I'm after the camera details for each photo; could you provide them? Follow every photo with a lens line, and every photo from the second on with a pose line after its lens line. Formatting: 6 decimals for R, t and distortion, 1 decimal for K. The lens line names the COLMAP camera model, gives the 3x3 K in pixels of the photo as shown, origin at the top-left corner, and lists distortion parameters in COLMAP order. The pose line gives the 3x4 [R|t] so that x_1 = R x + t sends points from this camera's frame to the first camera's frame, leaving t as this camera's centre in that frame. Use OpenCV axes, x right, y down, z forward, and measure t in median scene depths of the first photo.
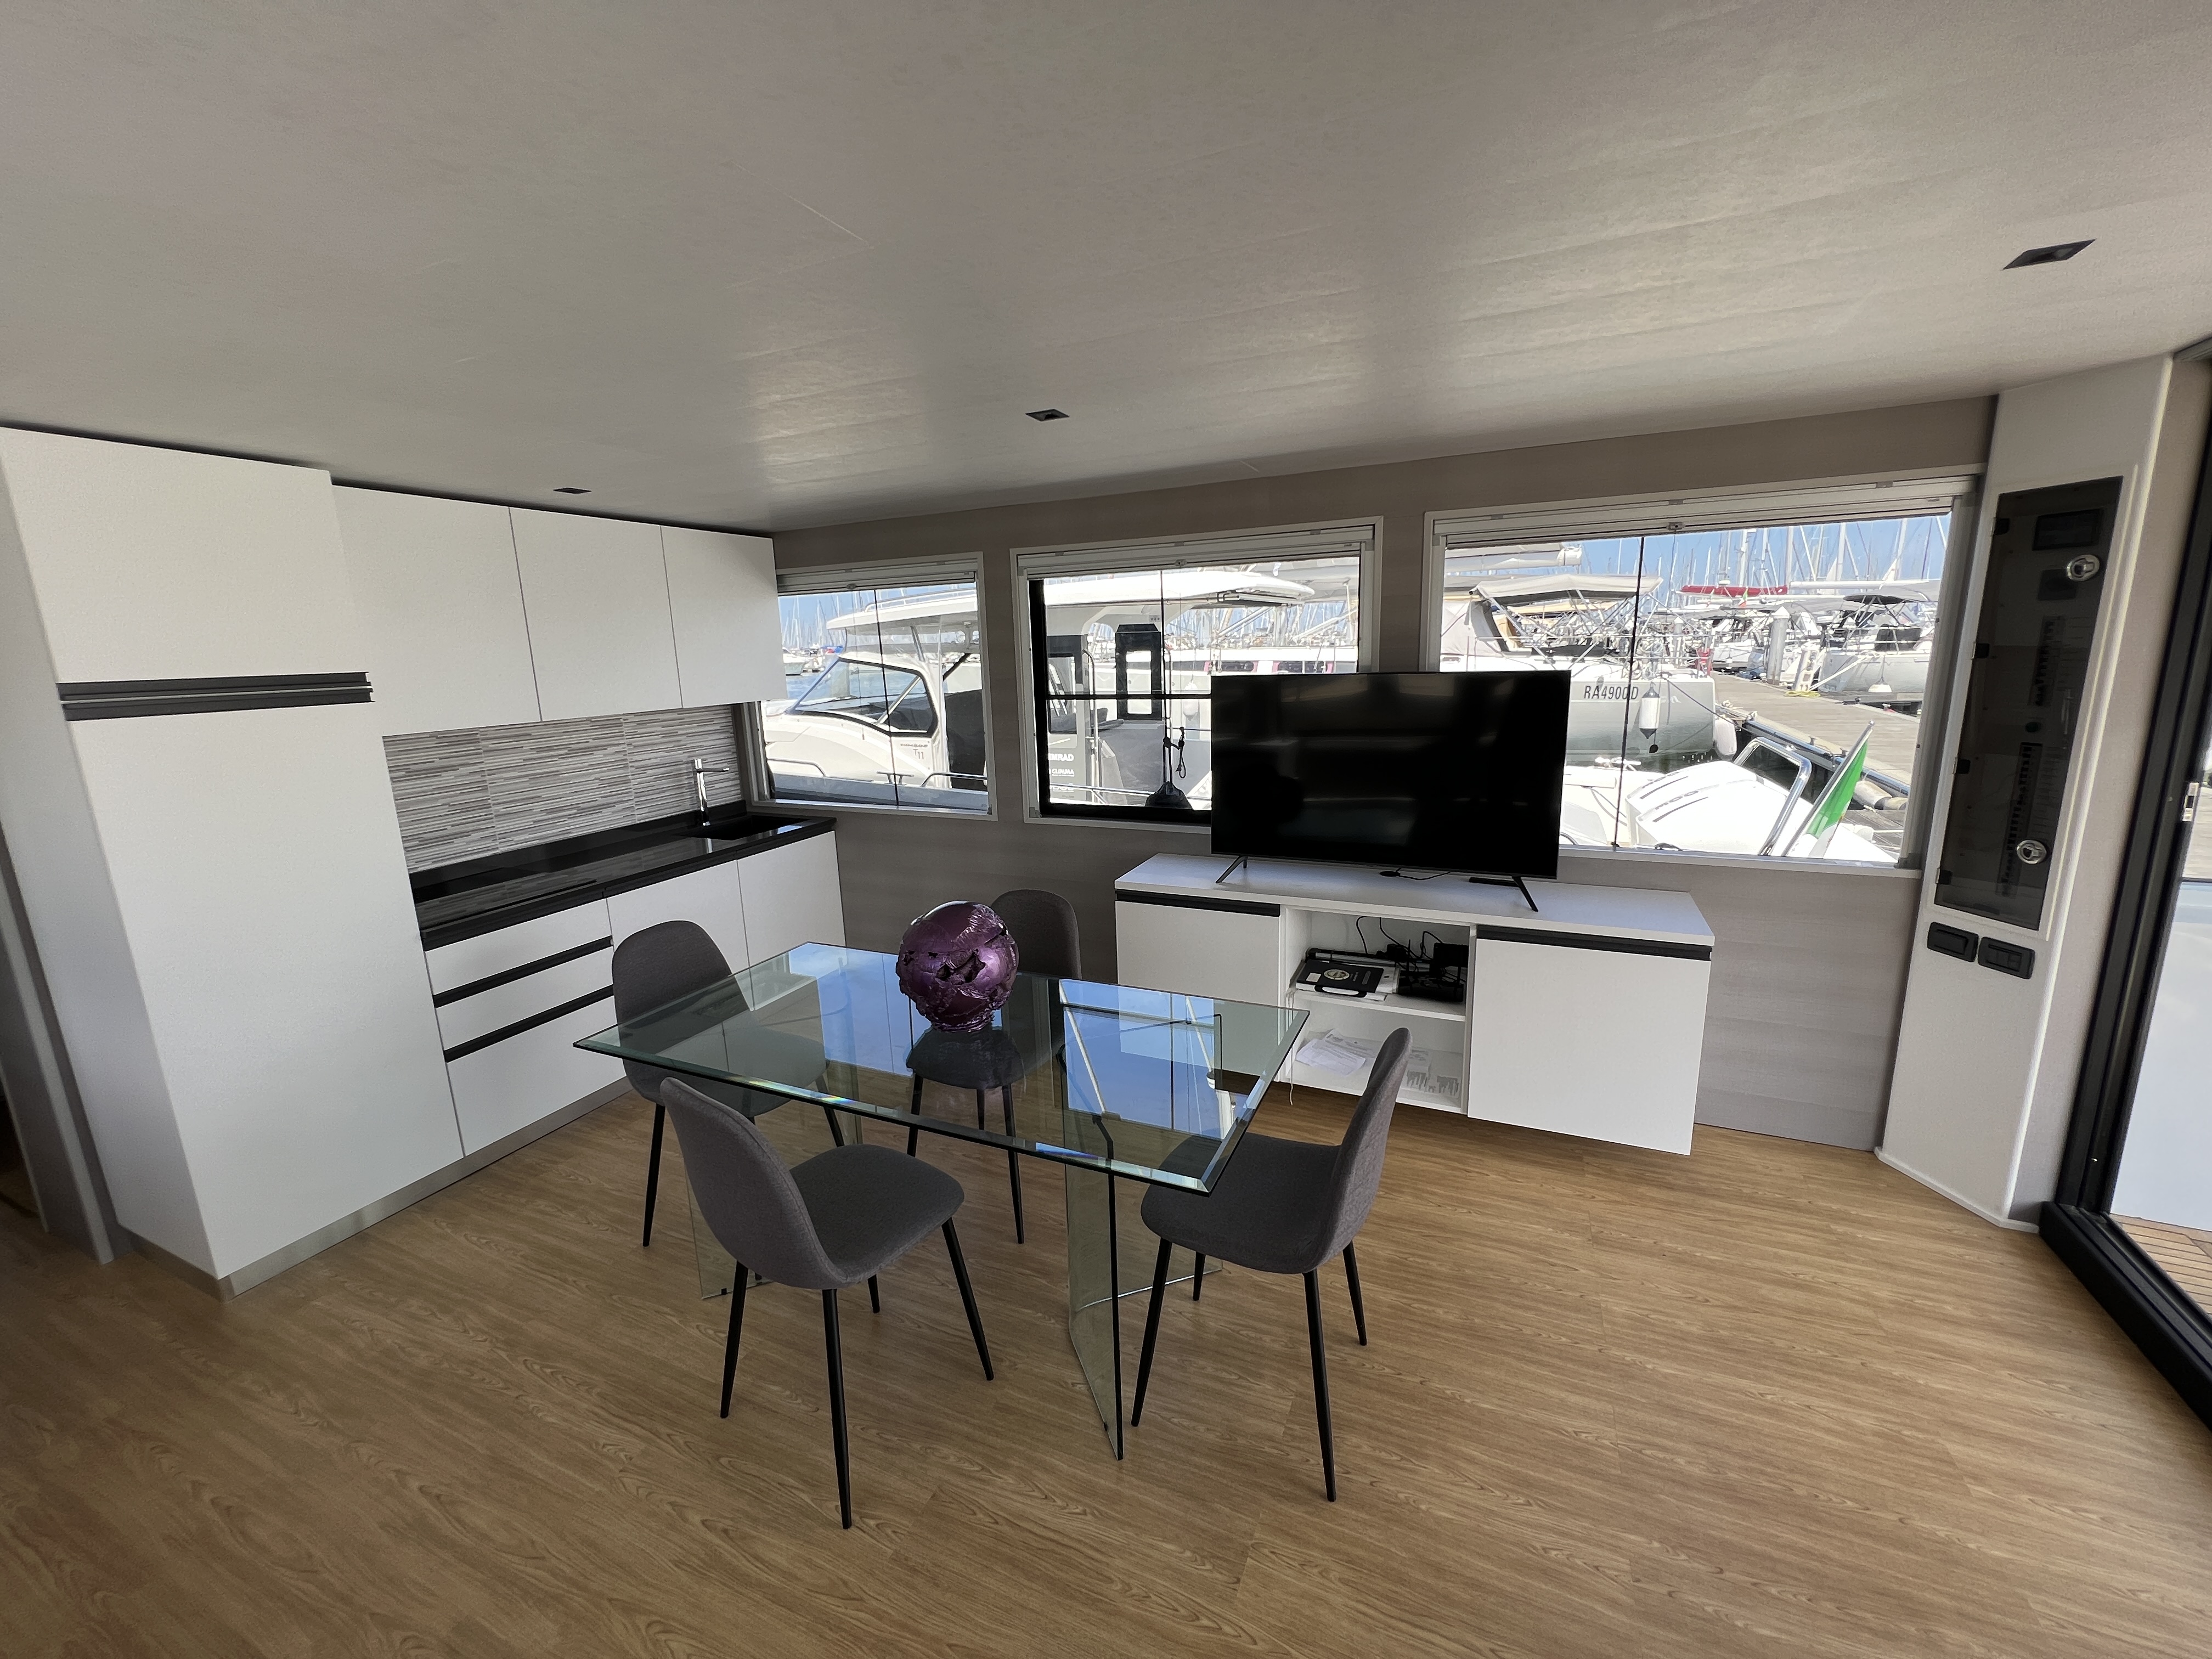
lens RADIAL K [[885.4, 0, 1101.2], [0, 885.4, 825.0], [0, 0, 1]] dist [-0.002762, 0.001120]
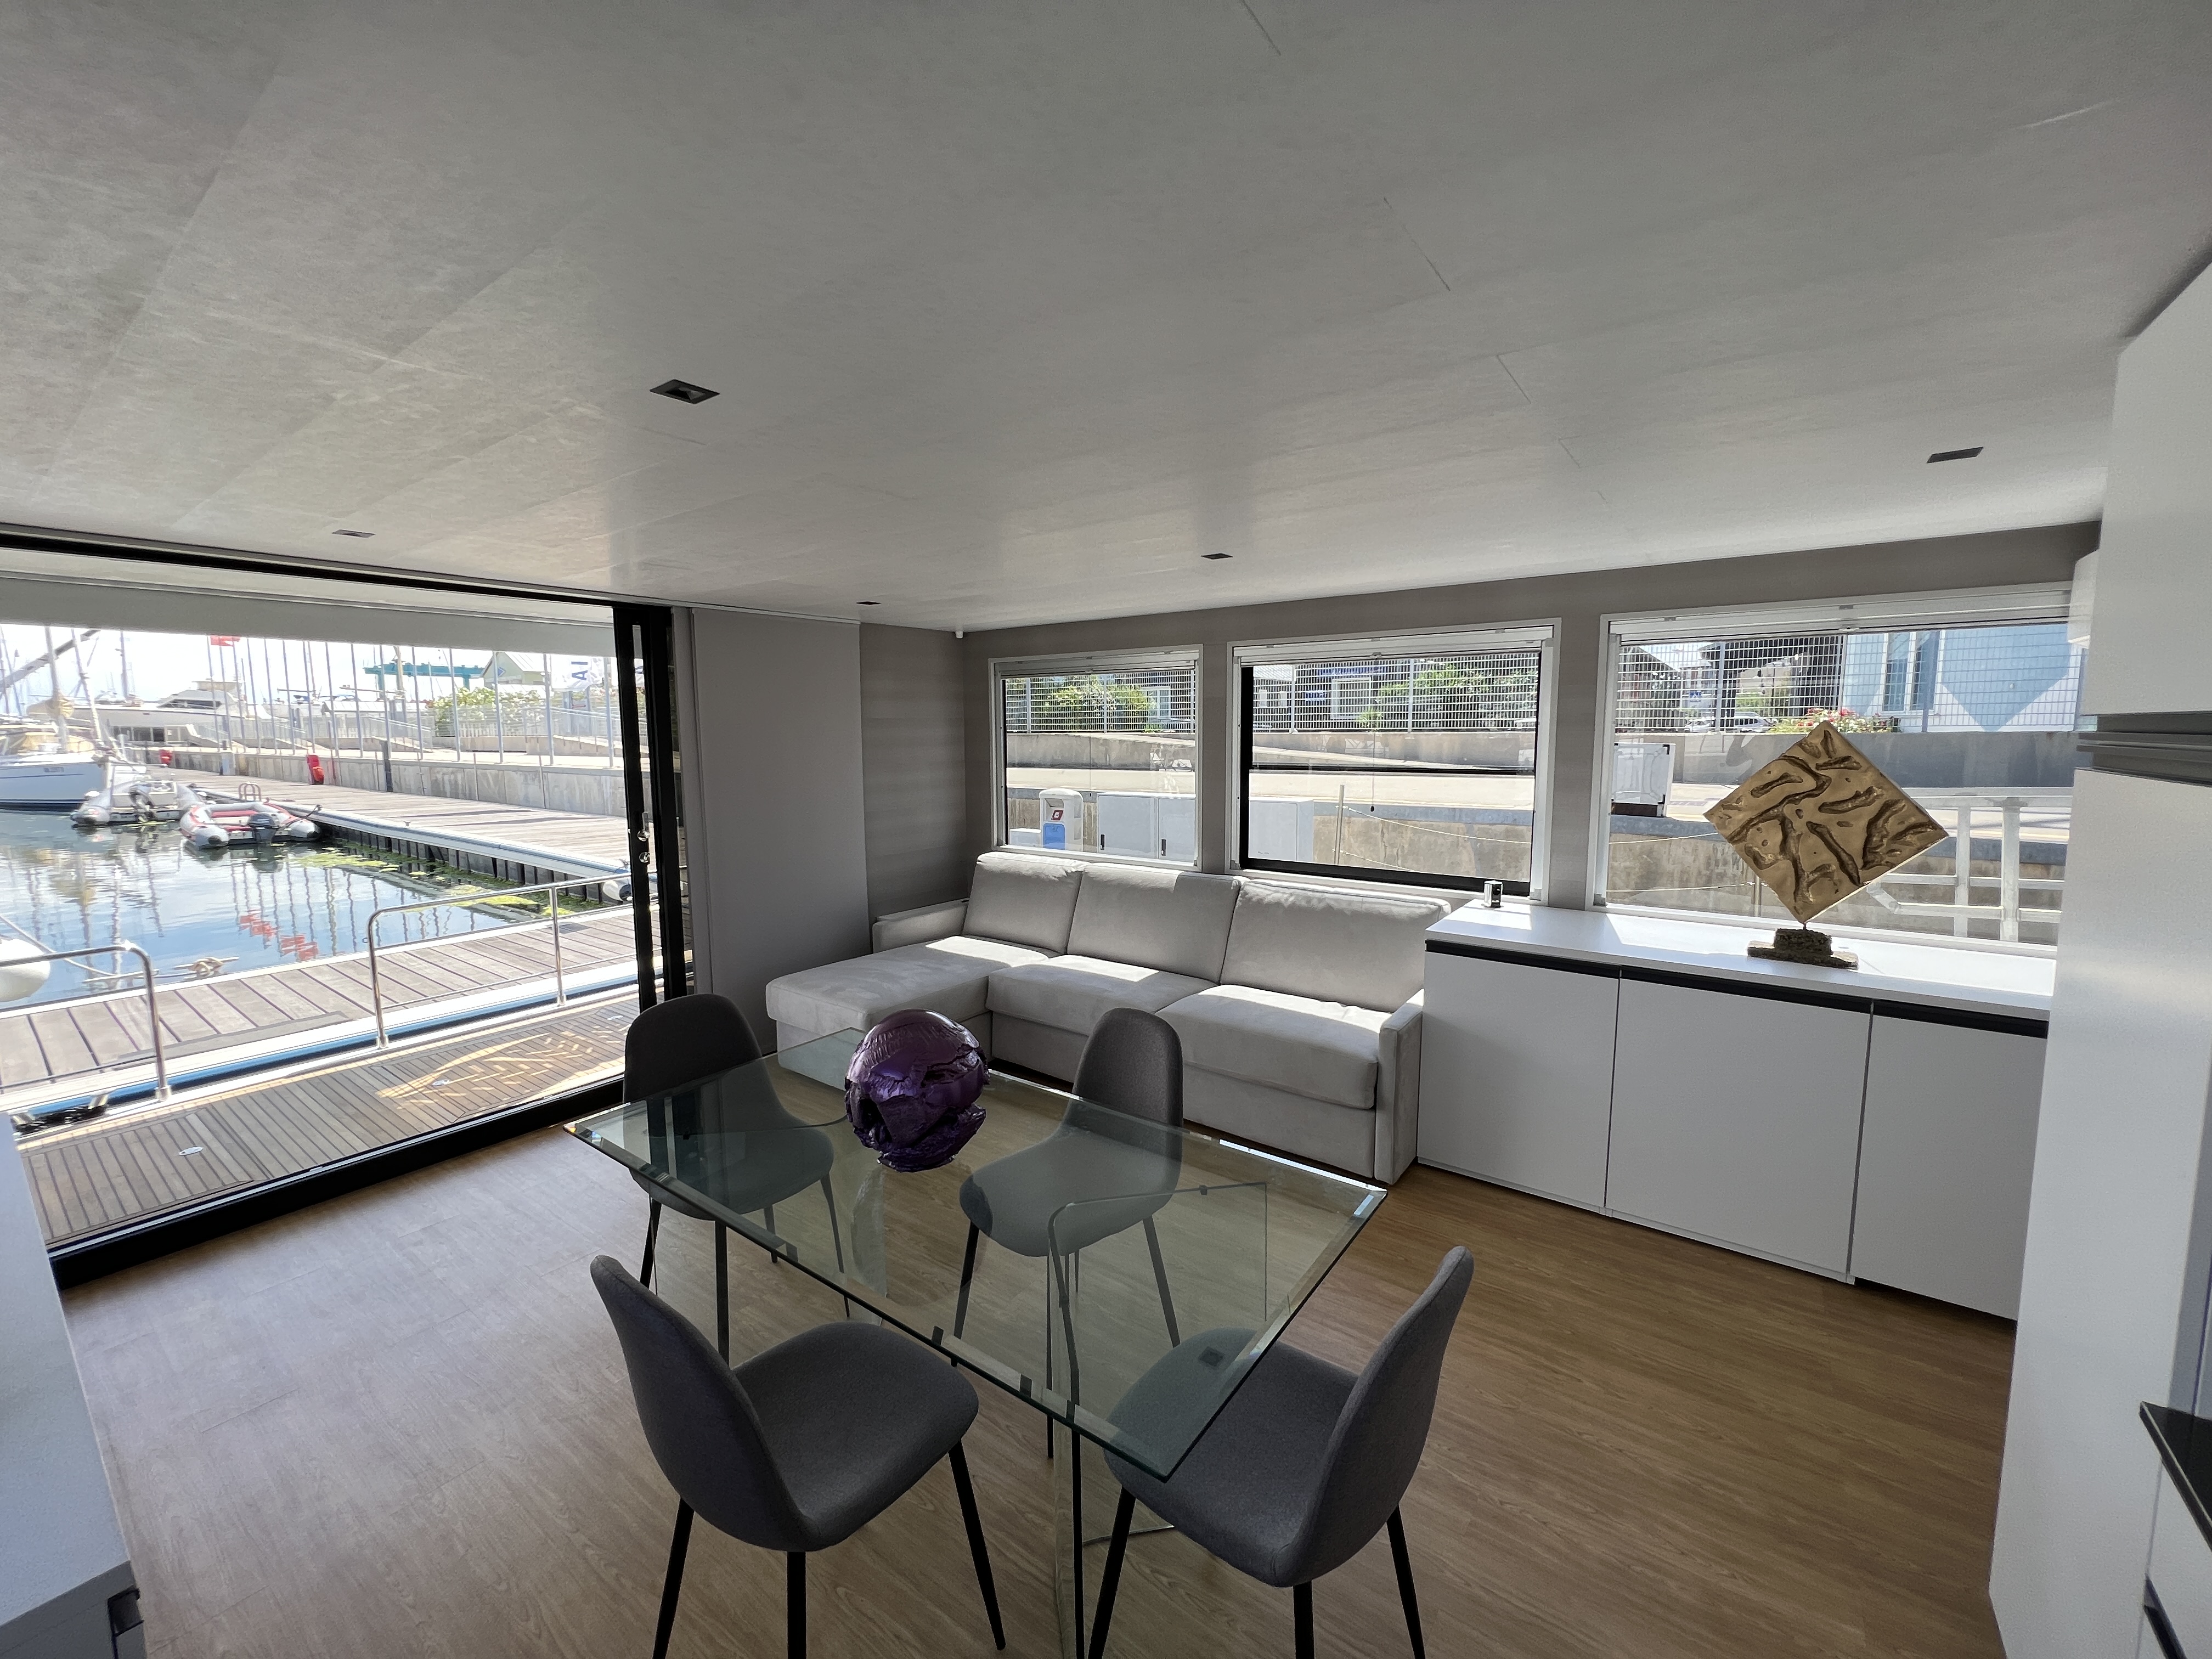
lens RADIAL K [[885.4, 0, 1101.2], [0, 885.4, 825.0], [0, 0, 1]] dist [-0.002762, 0.001120]
pose [[-0.978429, 0.018018, 0.205797, -0.366093], [0.079187, 0.952809, 0.293061, -0.225861], [-0.190805, 0.303035, -0.933683, 1.203754]]
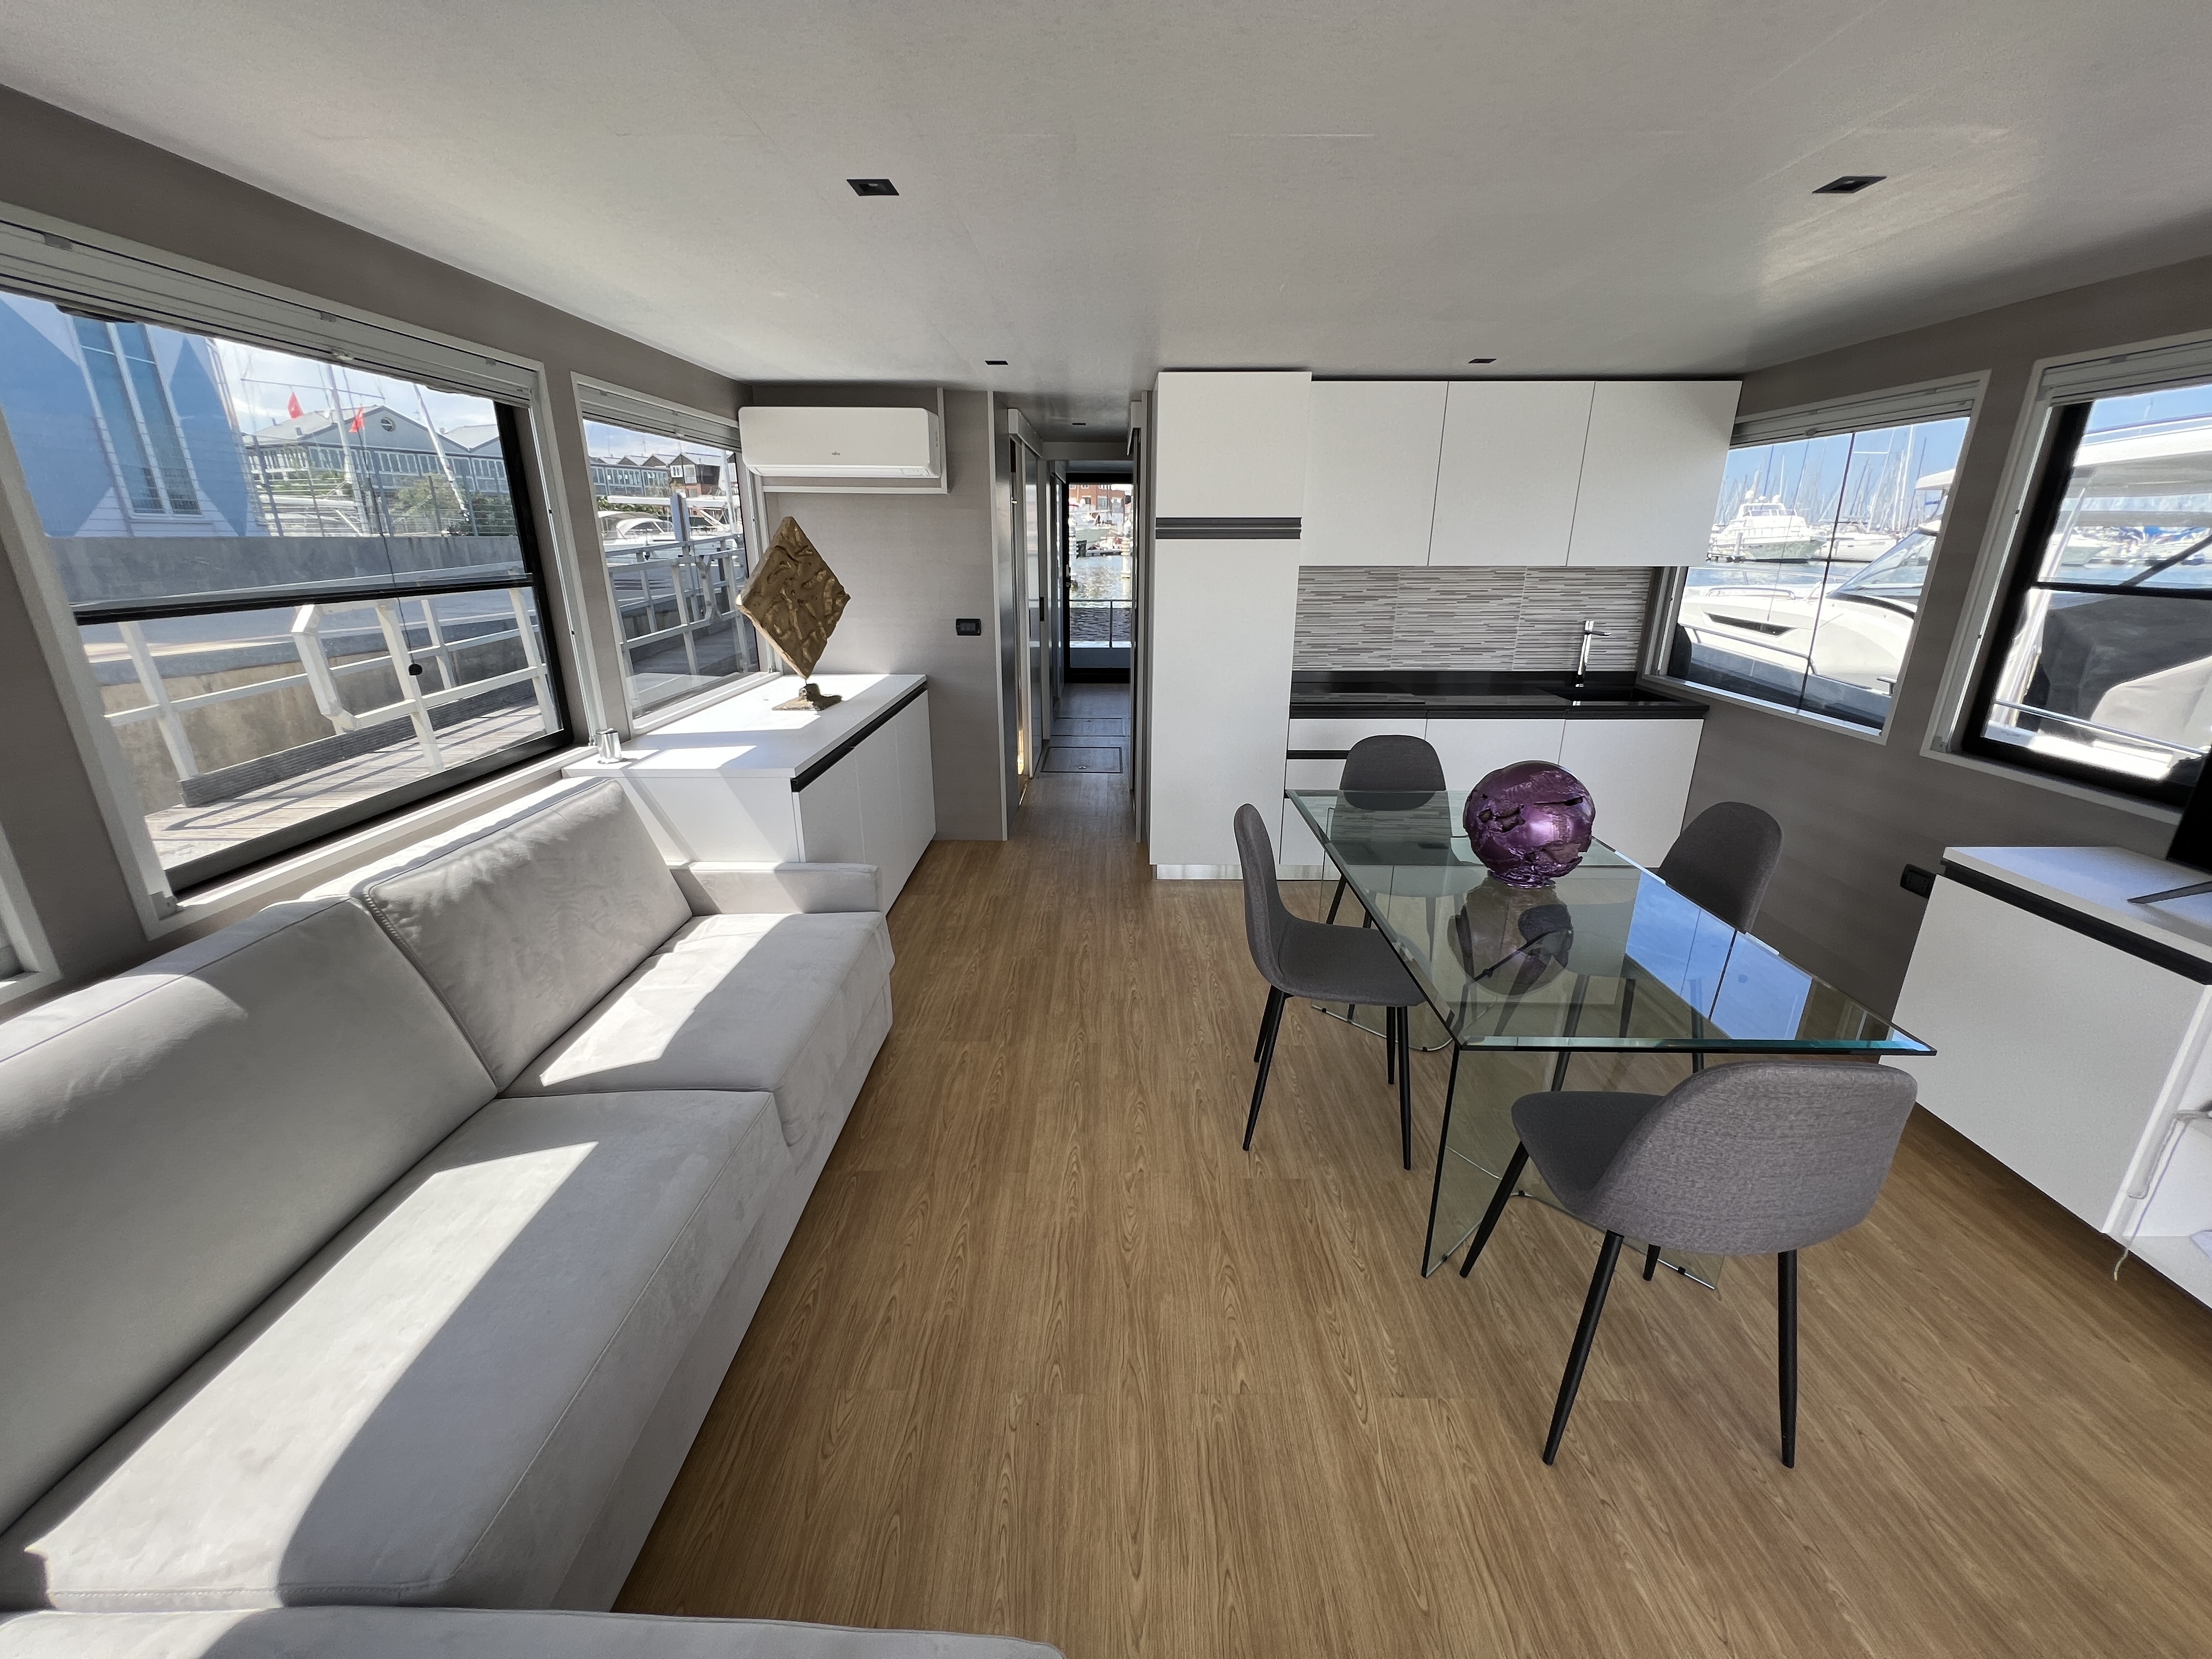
lens RADIAL K [[885.4, 0, 1101.2], [0, 885.4, 825.0], [0, 0, 1]] dist [-0.002762, 0.001120]
pose [[0.405454, 0.315750, -0.857852, 0.366967], [-0.196378, 0.946625, 0.255609, -0.001974], [0.892773, 0.064825, 0.445819, 0.078403]]
